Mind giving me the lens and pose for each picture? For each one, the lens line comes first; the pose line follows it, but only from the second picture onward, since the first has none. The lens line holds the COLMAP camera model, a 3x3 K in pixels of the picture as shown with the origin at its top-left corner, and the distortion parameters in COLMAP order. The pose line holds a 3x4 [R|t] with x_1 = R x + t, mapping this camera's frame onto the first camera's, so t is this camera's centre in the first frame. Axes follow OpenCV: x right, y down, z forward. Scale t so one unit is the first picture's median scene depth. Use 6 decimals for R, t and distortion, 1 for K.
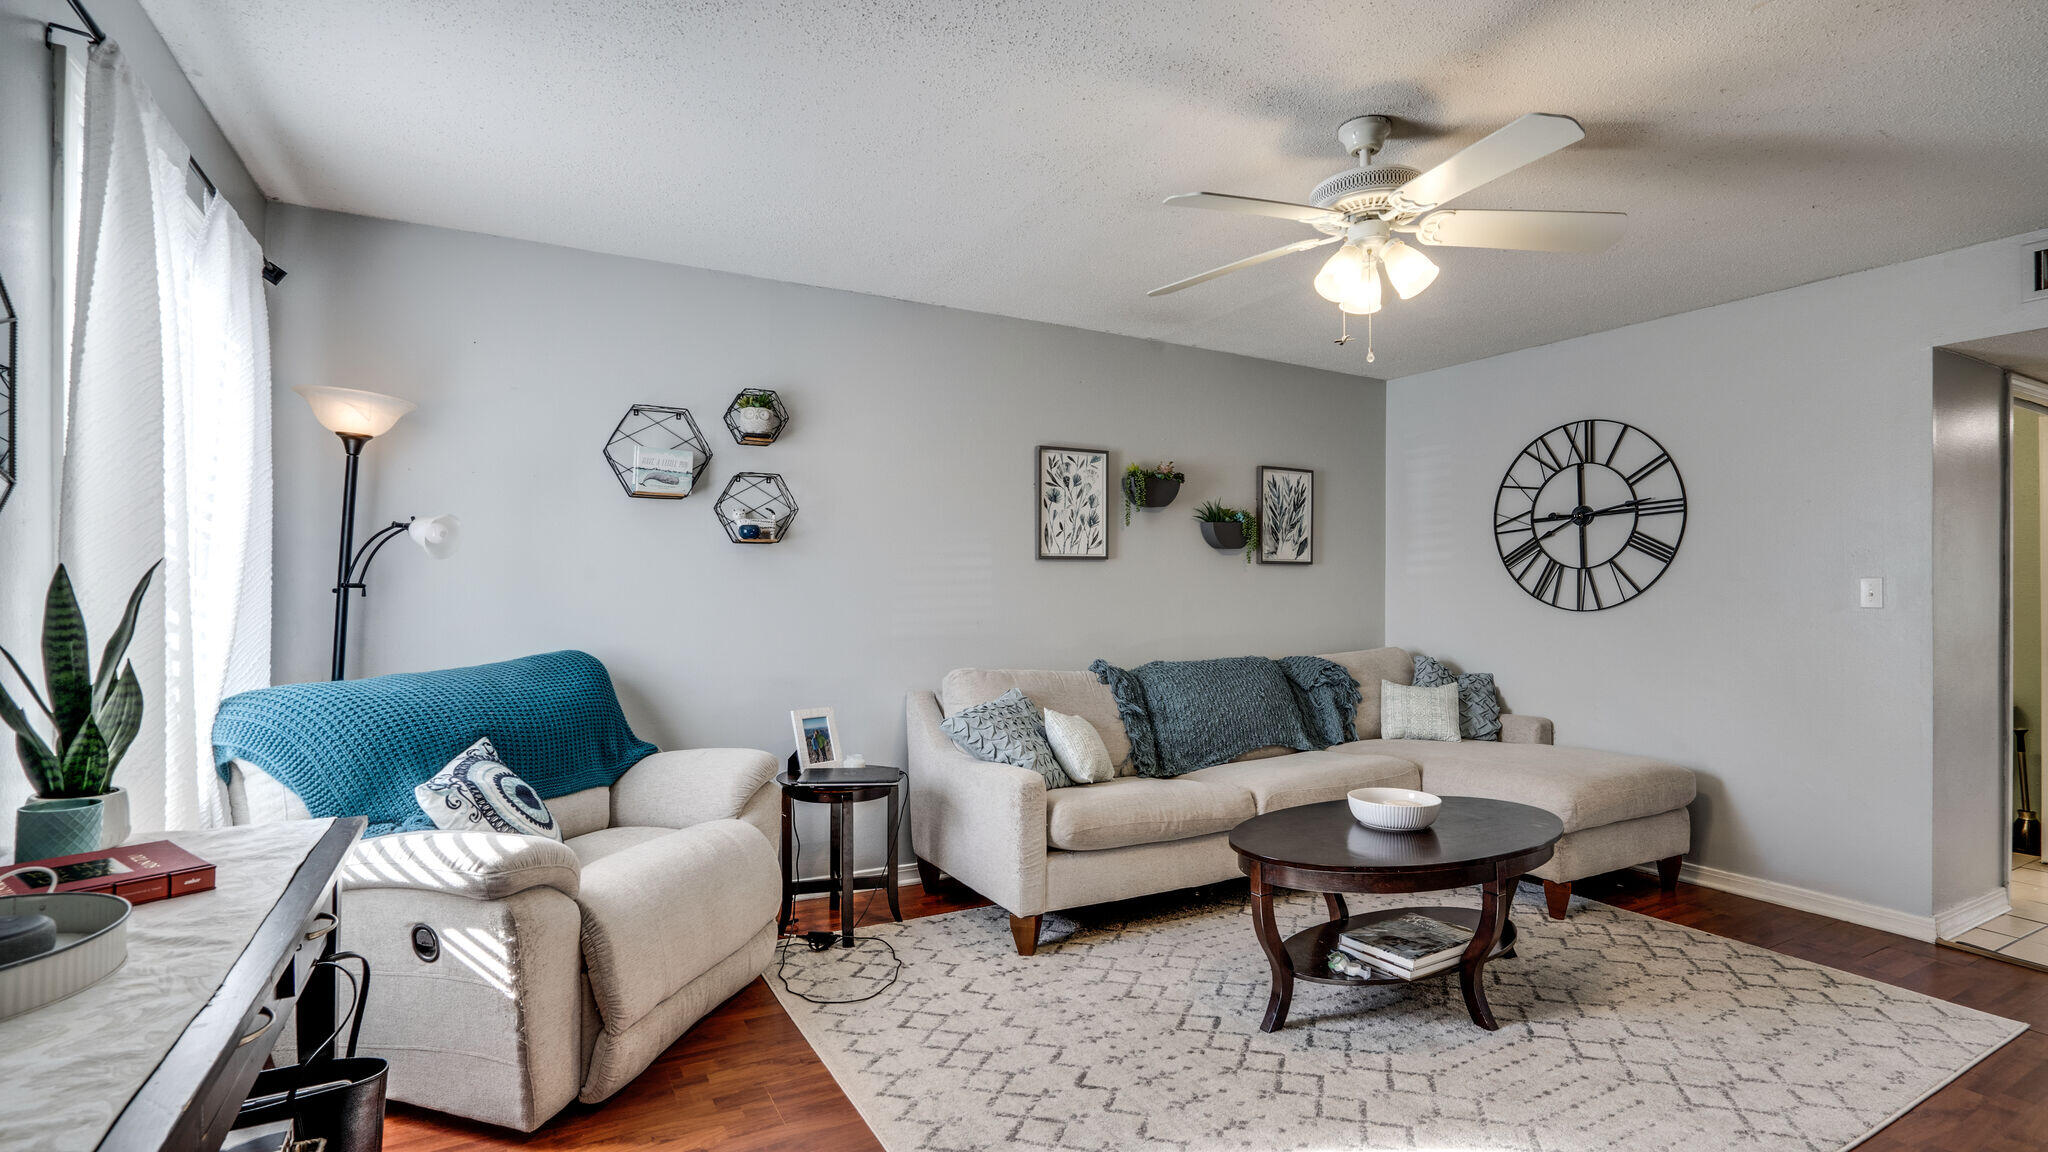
lens RADIAL K [[971.3, 0, 1009.2], [0, 971.3, 569.3], [0, 0, 1]] dist [-0.051380, 0.031796]
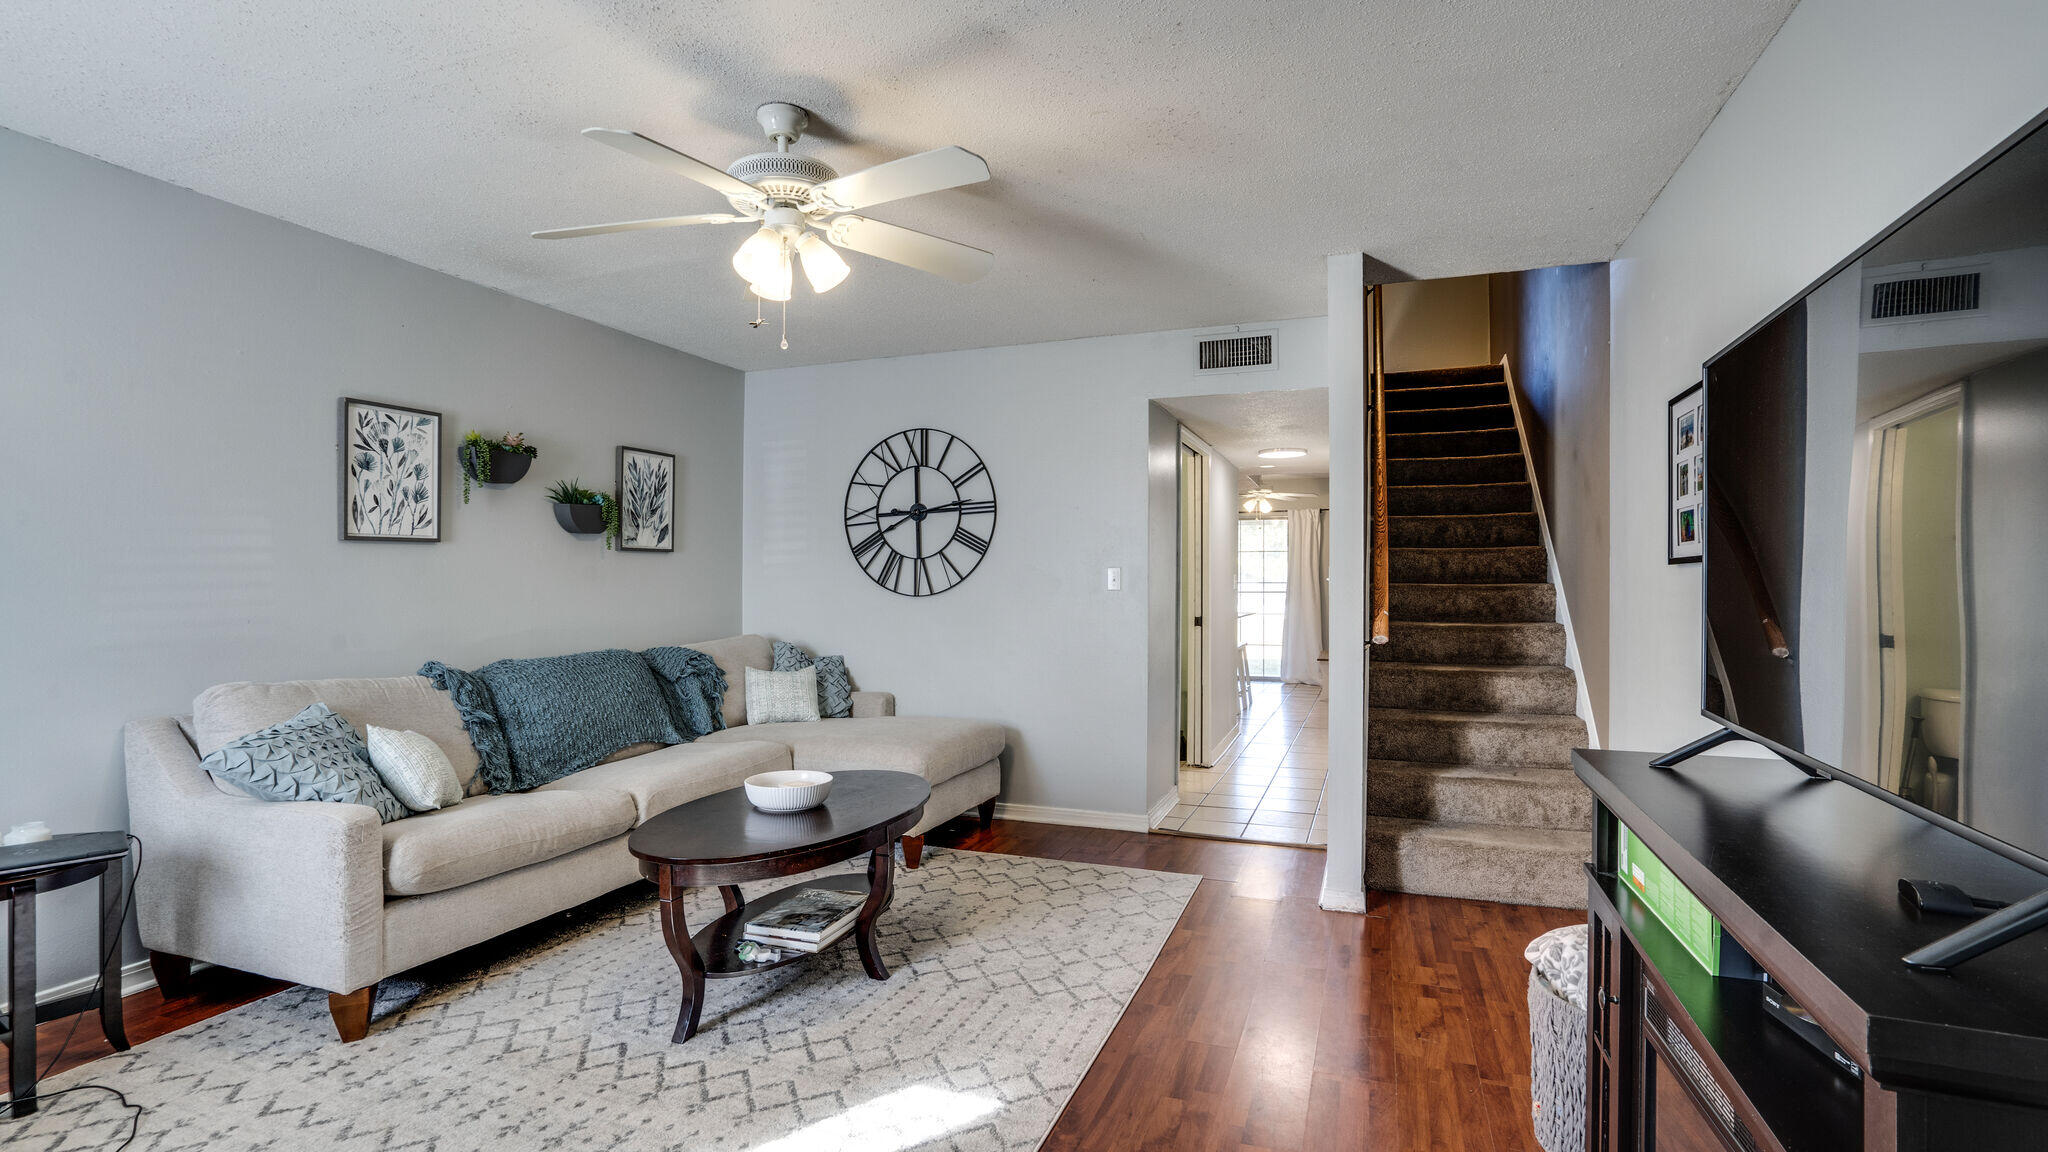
lens RADIAL K [[971.3, 0, 1009.2], [0, 971.3, 569.3], [0, 0, 1]] dist [-0.051380, 0.031796]
pose [[0.758232, 0.004266, 0.651971, -0.080492], [-0.008984, 0.999952, 0.003905, 0.007033], [-0.651923, -0.008818, 0.758234, 0.061037]]
